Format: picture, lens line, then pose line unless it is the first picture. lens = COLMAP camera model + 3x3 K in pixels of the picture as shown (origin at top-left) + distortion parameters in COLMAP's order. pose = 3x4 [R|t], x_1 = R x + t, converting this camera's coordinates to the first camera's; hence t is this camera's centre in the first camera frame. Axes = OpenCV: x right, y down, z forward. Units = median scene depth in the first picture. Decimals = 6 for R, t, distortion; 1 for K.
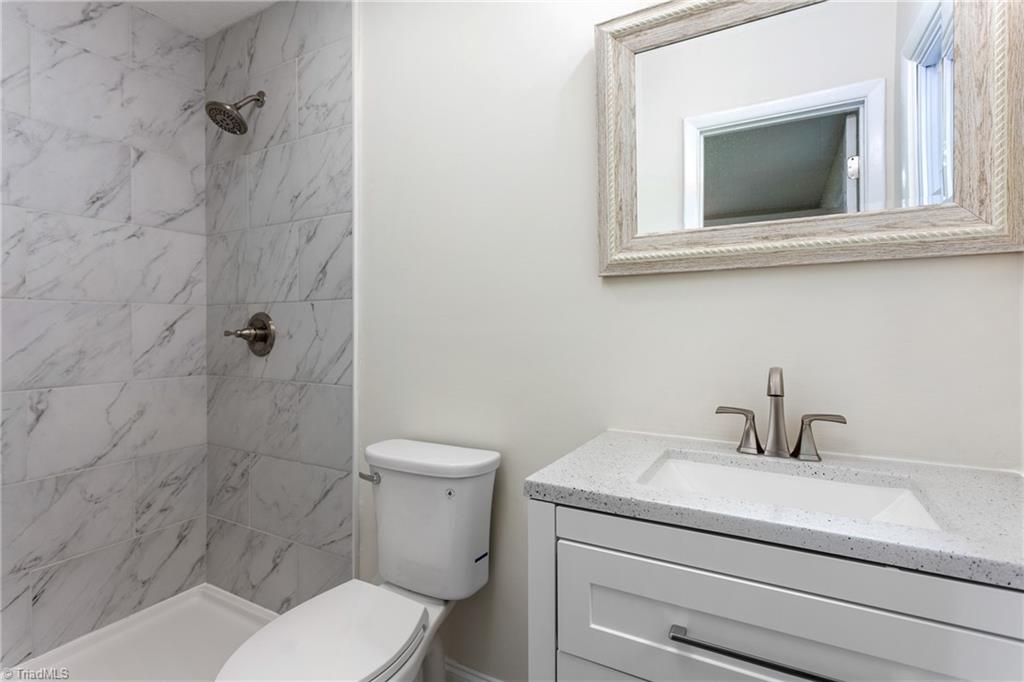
lens RADIAL K [[500.7, 0, 511.7], [0, 500.7, 334.2], [0, 0, 1]] dist [-0.005240, 0.002624]
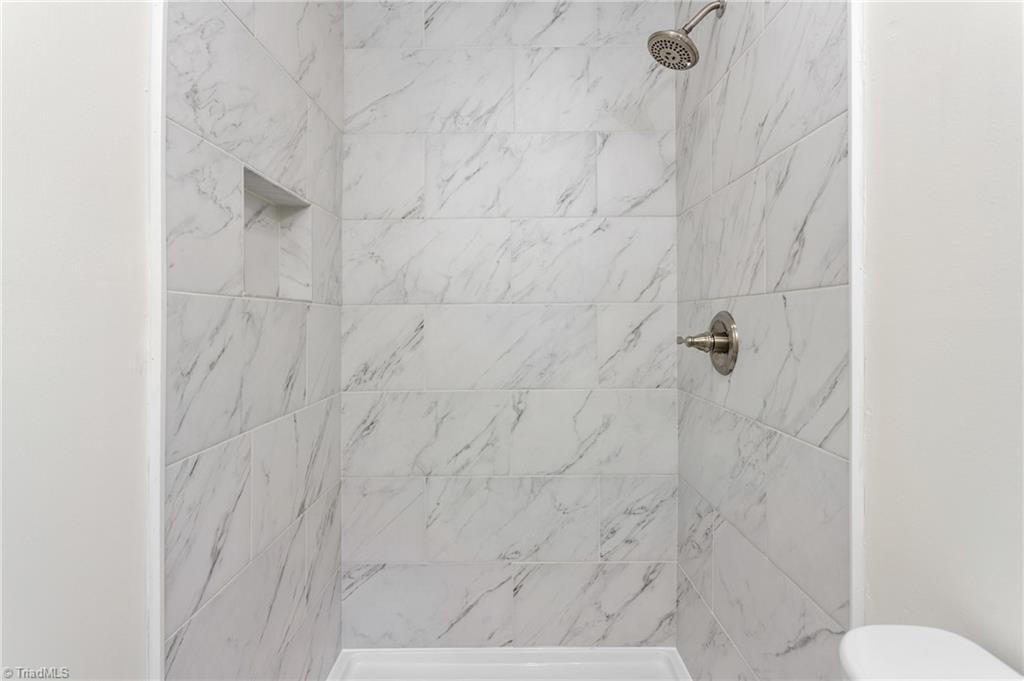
lens RADIAL K [[500.7, 0, 498.4], [0, 500.7, 315.3], [0, 0, 1]] dist [-0.005240, 0.002624]
pose [[0.477093, -0.007594, -0.878820, -0.044756], [-0.006958, 0.999899, -0.012418, -0.028312], [0.878825, 0.012040, 0.476991, 0.417792]]
